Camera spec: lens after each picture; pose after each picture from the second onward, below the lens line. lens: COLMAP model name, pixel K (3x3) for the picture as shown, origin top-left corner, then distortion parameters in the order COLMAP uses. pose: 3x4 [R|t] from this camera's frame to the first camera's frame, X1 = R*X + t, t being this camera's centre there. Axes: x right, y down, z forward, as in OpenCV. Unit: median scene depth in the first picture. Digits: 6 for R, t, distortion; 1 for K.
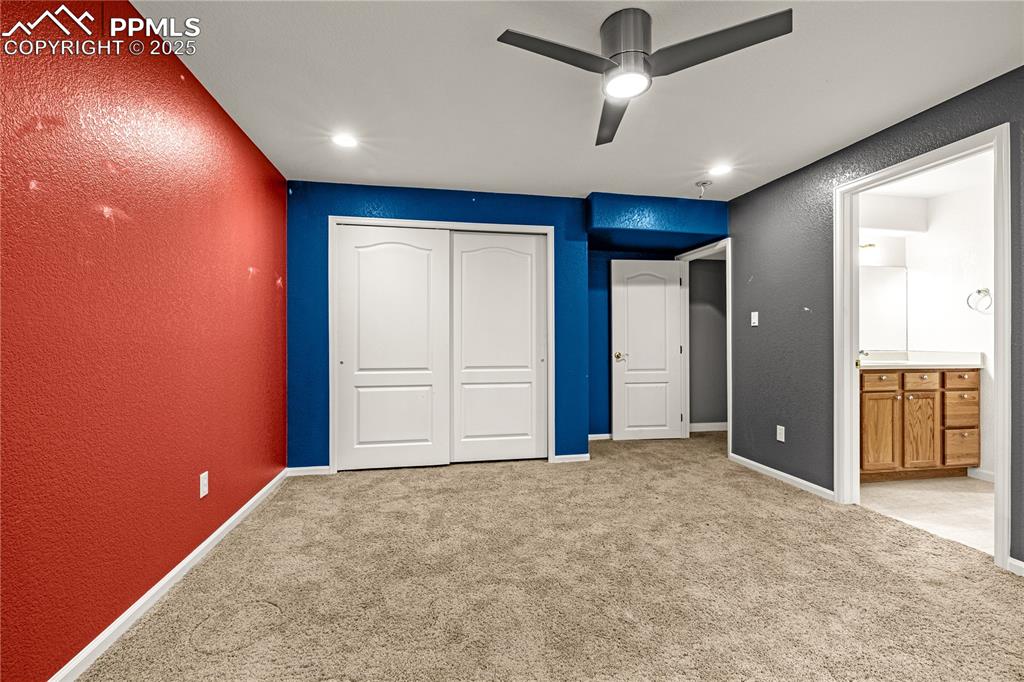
lens RADIAL K [[436.4, 0, 511.0], [0, 436.4, 339.1], [0, 0, 1]] dist [0.004244, -0.000275]
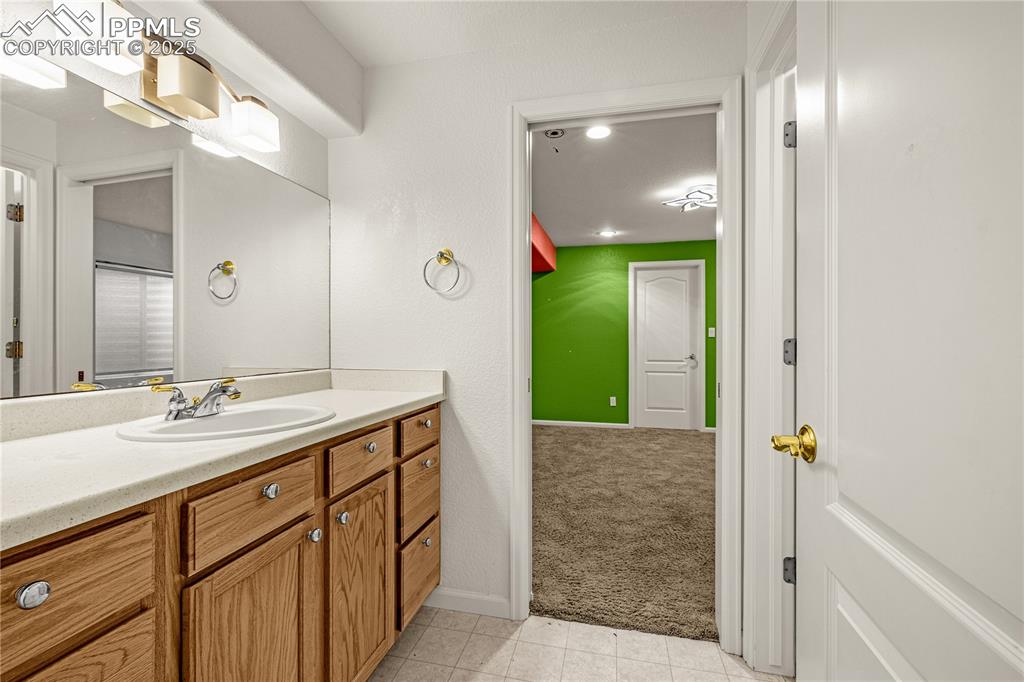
lens RADIAL K [[436.4, 0, 511.9], [0, 436.4, 341.5], [0, 0, 1]] dist [0.004244, -0.000275]
pose [[0.415225, 0.001114, 0.909718, 0.638972], [0.002423, 0.999994, -0.002331, -0.004306], [-0.909716, 0.003172, 0.415220, 0.718835]]
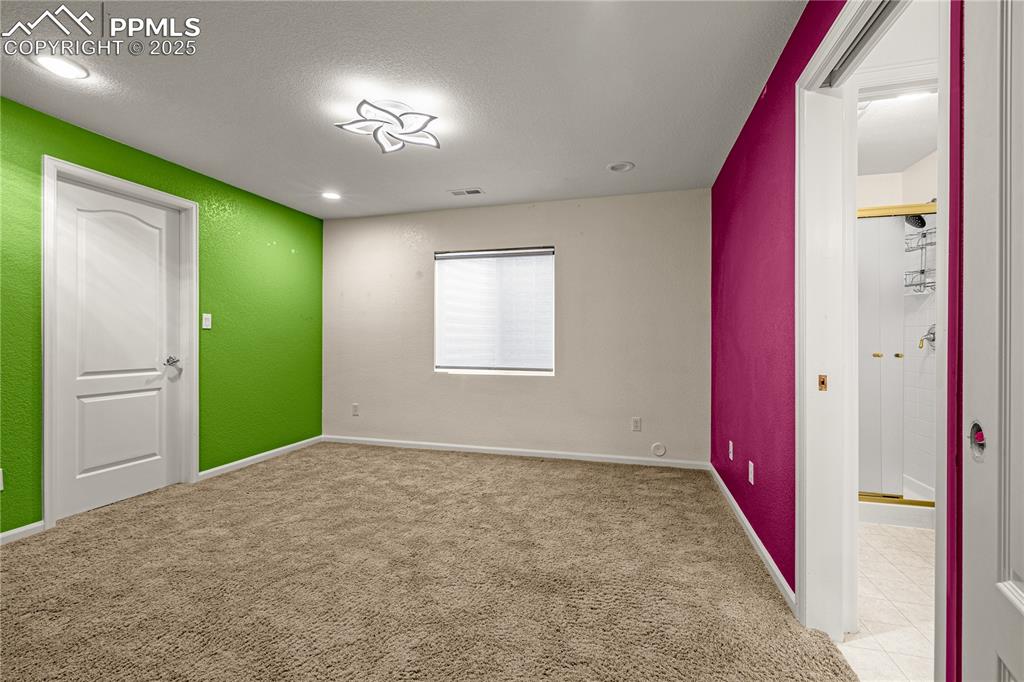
lens RADIAL K [[436.4, 0, 511.6], [0, 436.4, 340.2], [0, 0, 1]] dist [0.004244, -0.000275]
pose [[-0.897727, -0.005176, 0.440521, 0.946627], [-0.003691, 0.999984, 0.004227, -0.003088], [-0.440536, 0.002169, -0.897732, 0.996228]]
